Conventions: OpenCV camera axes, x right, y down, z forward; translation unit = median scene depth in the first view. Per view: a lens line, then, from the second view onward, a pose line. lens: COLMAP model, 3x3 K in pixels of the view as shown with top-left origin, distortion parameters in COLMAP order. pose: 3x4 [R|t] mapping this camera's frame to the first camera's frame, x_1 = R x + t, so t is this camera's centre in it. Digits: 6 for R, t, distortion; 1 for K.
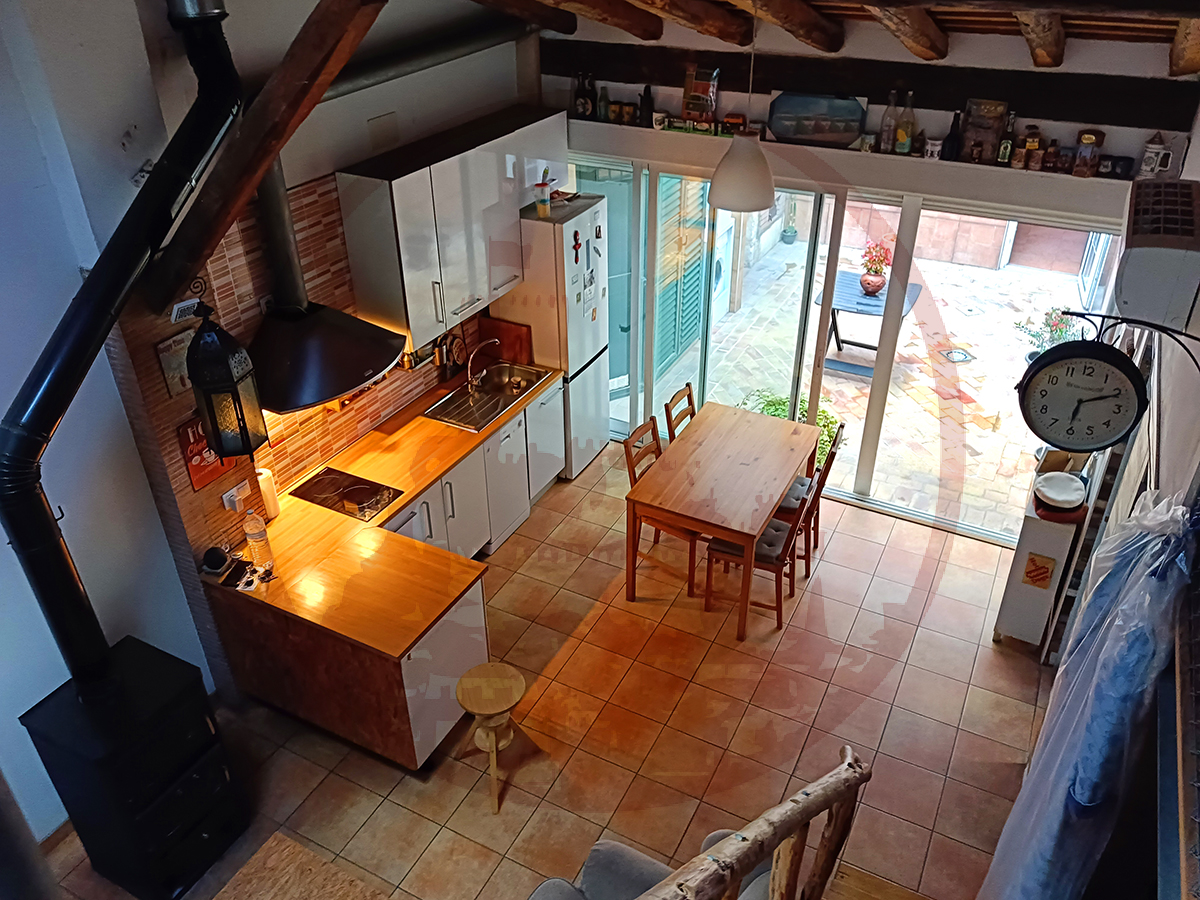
lens RADIAL K [[904.0, 0, 602.3], [0, 904.0, 448.5], [0, 0, 1]] dist [0.012303, -0.003919]
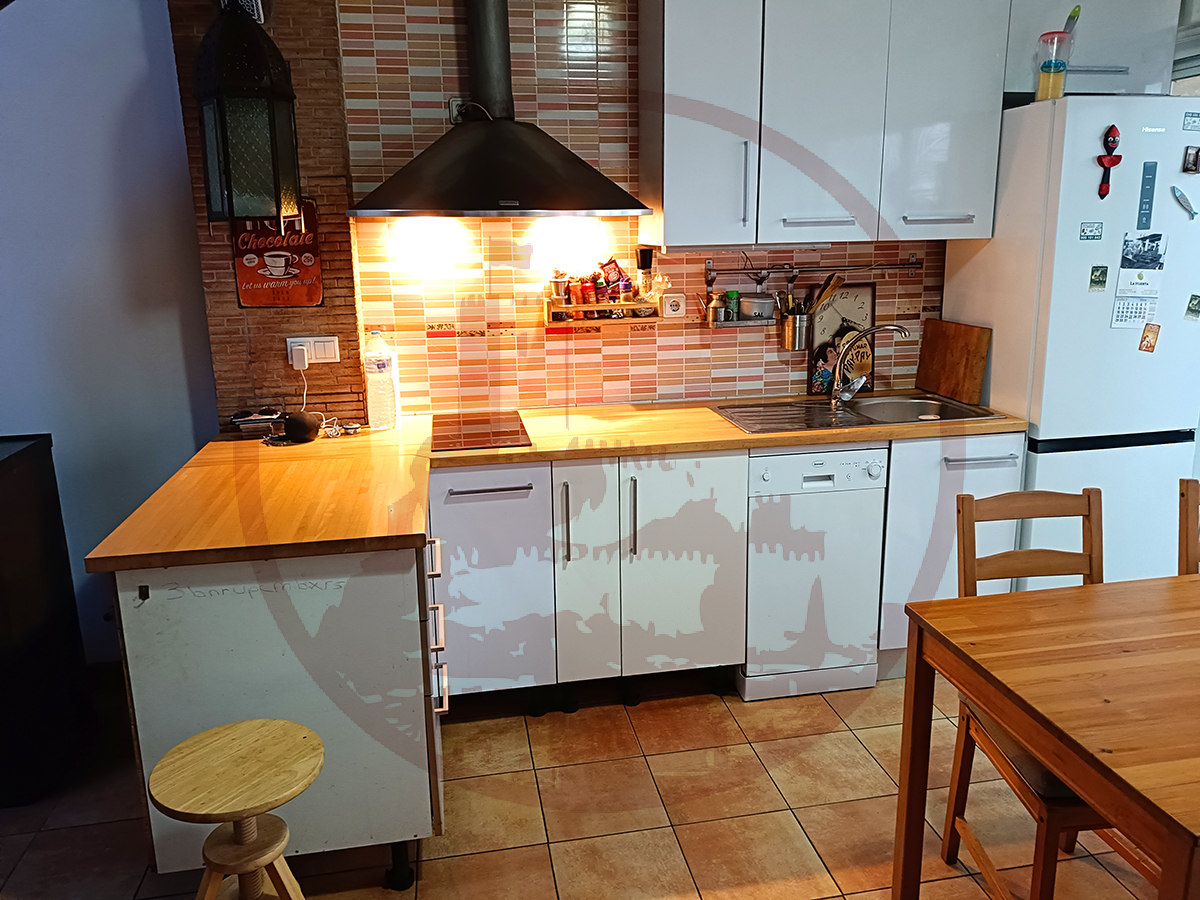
lens RADIAL K [[904.0, 0, 602.6], [0, 904.0, 446.9], [0, 0, 1]] dist [0.012303, -0.003919]
pose [[0.618502, 0.181577, -0.764516, 0.204846], [-0.409175, 0.905043, -0.116075, 0.082464], [0.670844, 0.384614, 0.634067, 0.574726]]
